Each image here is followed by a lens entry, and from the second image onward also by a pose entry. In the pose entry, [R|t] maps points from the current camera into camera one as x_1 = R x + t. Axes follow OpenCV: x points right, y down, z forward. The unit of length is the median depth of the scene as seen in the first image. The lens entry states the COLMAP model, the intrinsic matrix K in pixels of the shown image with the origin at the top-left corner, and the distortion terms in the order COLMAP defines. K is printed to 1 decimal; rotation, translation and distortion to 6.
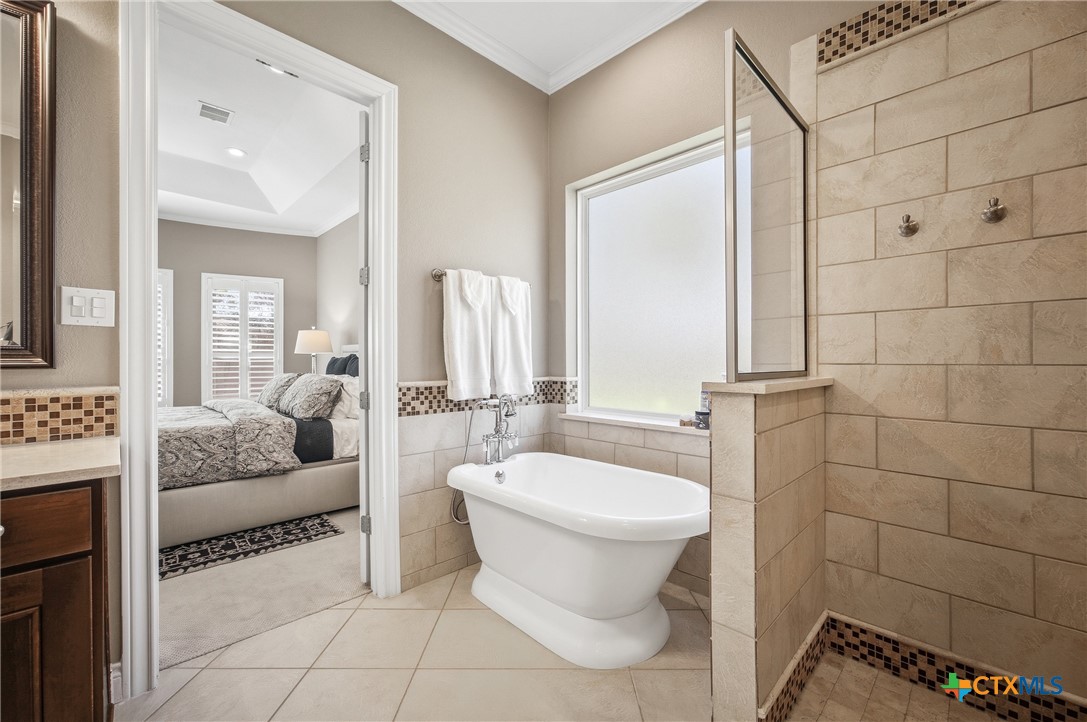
lens RADIAL K [[442.9, 0, 549.3], [0, 442.9, 362.1], [0, 0, 1]] dist [-0.001379, -0.000153]
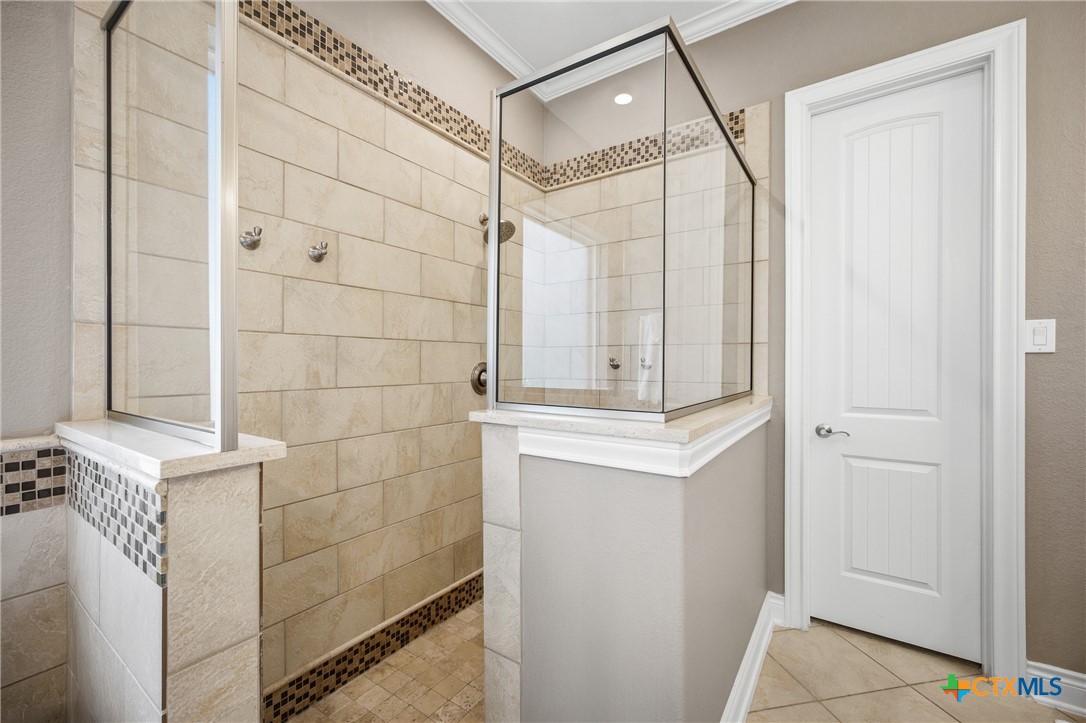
lens RADIAL K [[442.4, 0, 548.8], [0, 442.4, 362.6], [0, 0, 1]] dist [-0.001379, -0.000153]
pose [[-0.188119, 0.001334, 0.982145, -0.205915], [0.001014, 0.999999, -0.001165, -0.060618], [-0.982146, 0.000777, -0.188120, 0.647463]]
